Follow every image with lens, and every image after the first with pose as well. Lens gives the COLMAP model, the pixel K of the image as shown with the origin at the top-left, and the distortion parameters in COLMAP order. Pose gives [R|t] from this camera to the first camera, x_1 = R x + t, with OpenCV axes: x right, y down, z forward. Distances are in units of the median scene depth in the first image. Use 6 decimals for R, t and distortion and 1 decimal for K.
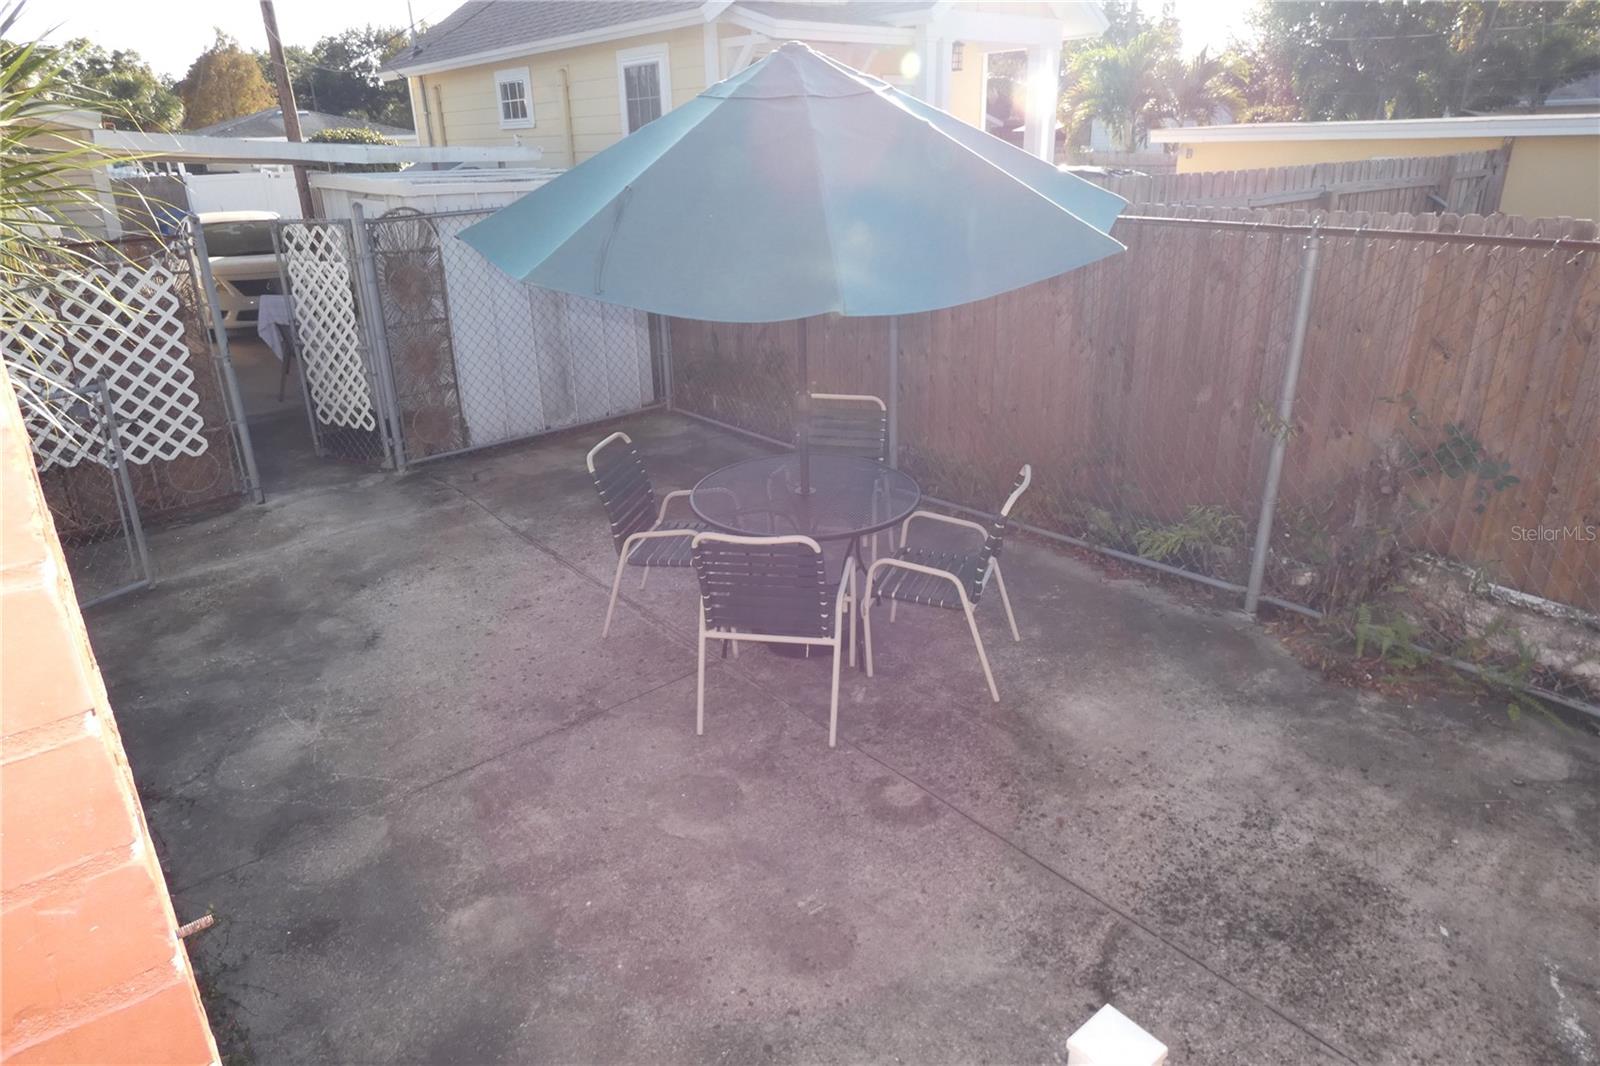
lens RADIAL K [[987.8, 0, 800.0], [0, 987.8, 533.0], [0, 0, 1]] dist [-0.008453, -0.000378]
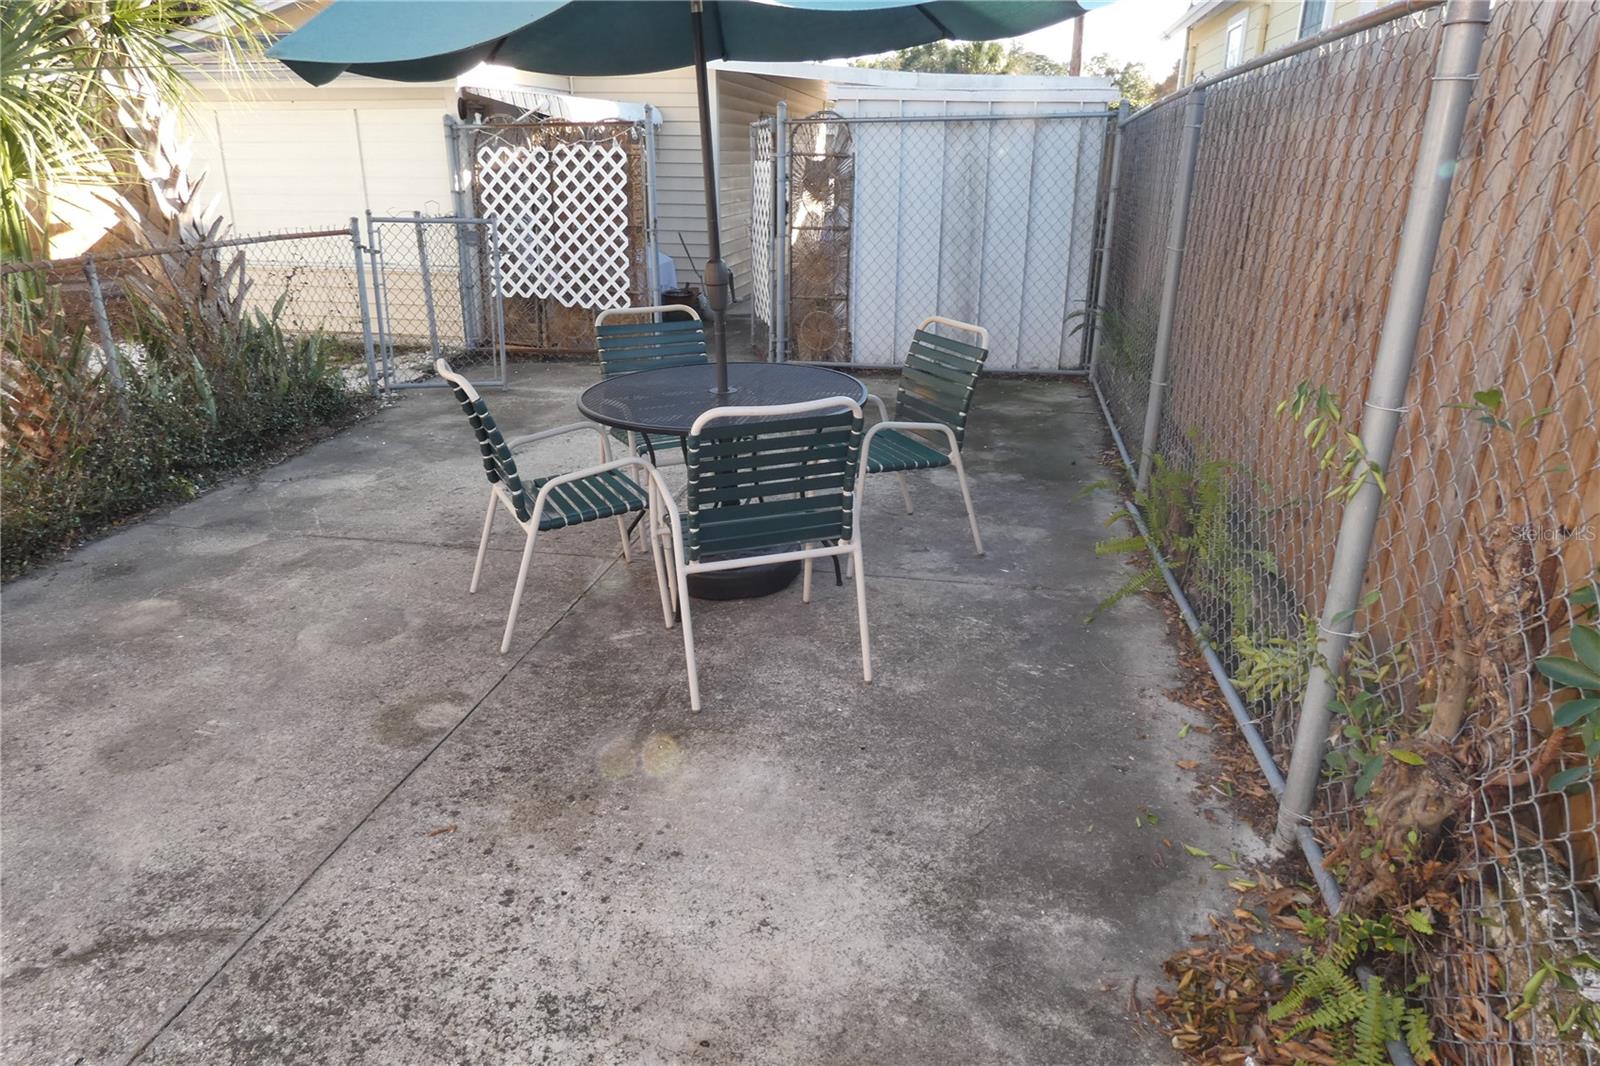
lens RADIAL K [[987.8, 0, 800.0], [0, 987.8, 533.0], [0, 0, 1]] dist [-0.008453, -0.000378]
pose [[0.611040, 0.299709, -0.732670, 0.548876], [-0.312842, 0.941639, 0.124284, -0.044324], [0.727159, 0.153267, 0.669140, 0.432793]]
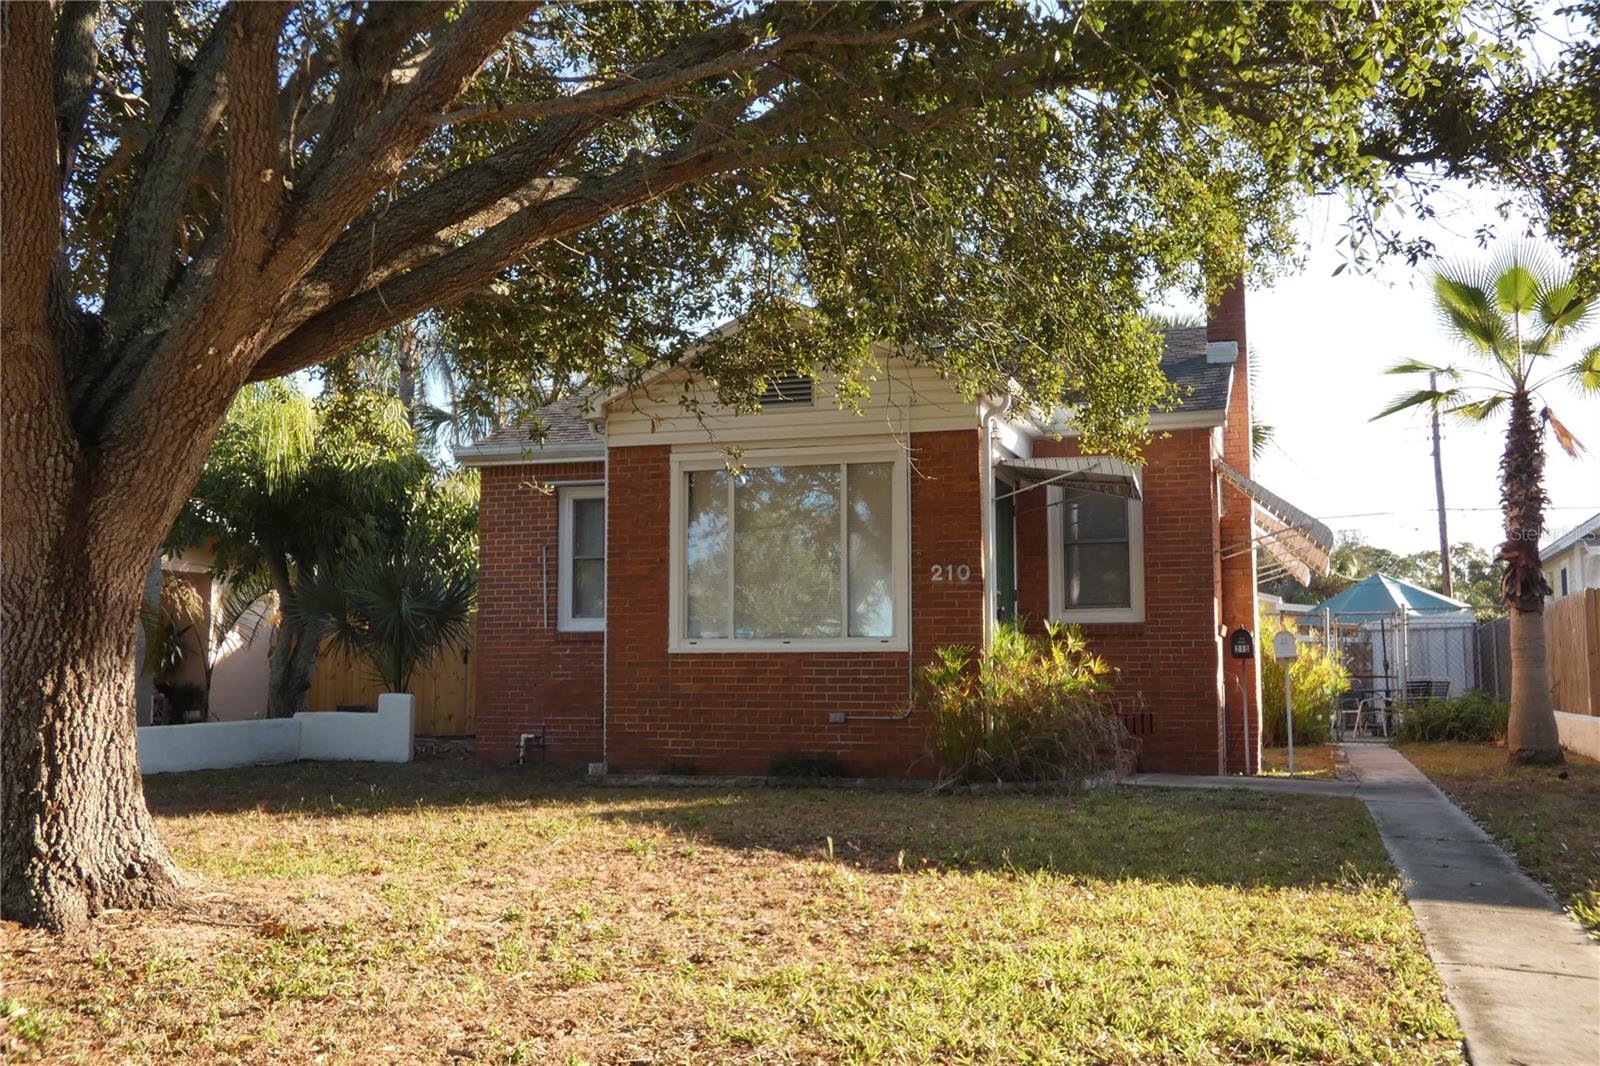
lens RADIAL K [[1595.5, 0, 794.1], [0, 1595.5, 533.8], [0, 0, 1]] dist [0.003700, -0.139364]
pose [[0.504743, -0.066566, -0.860700, 2.942909], [-0.330587, 0.906116, -0.263945, 1.243027], [0.797463, 0.417760, 0.435349, -2.515348]]
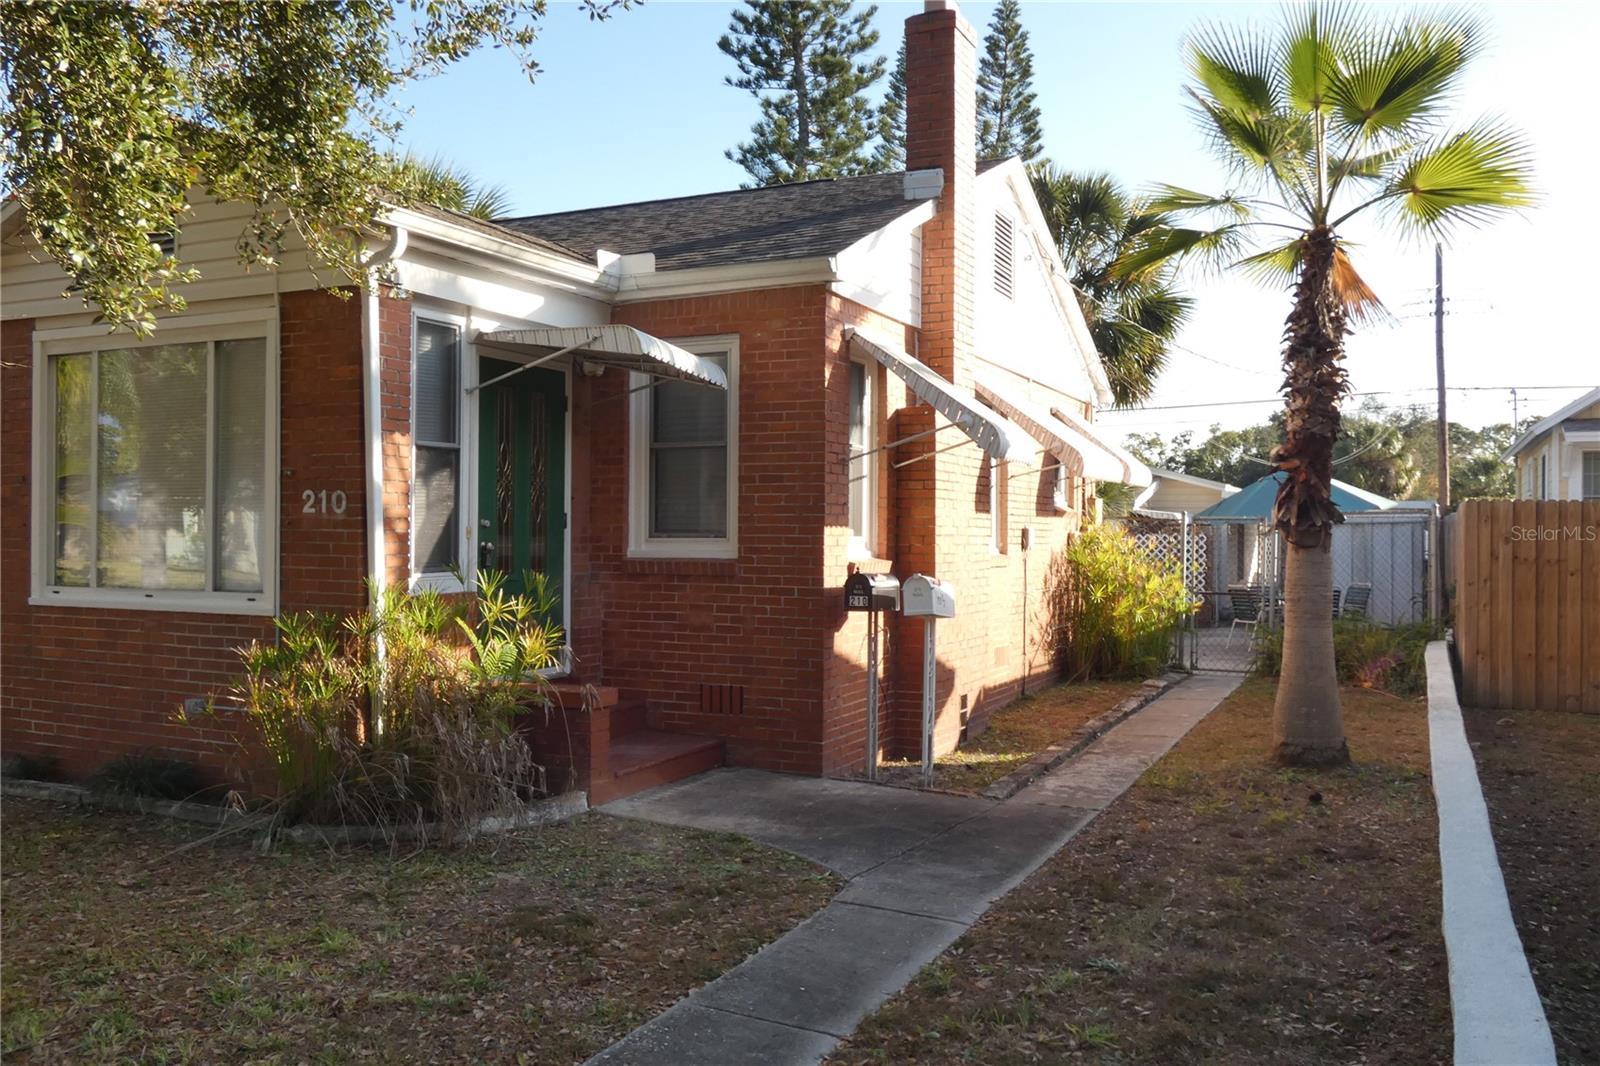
lens RADIAL K [[1350.3, 0, 800.0], [0, 1350.3, 533.0], [0, 0, 1]] dist [-0.042946, 0.000706]
pose [[0.403082, 0.016680, -0.915012, 2.477514], [-0.355476, 0.924180, -0.139747, 0.688608], [0.843304, 0.381594, 0.378449, -1.461004]]
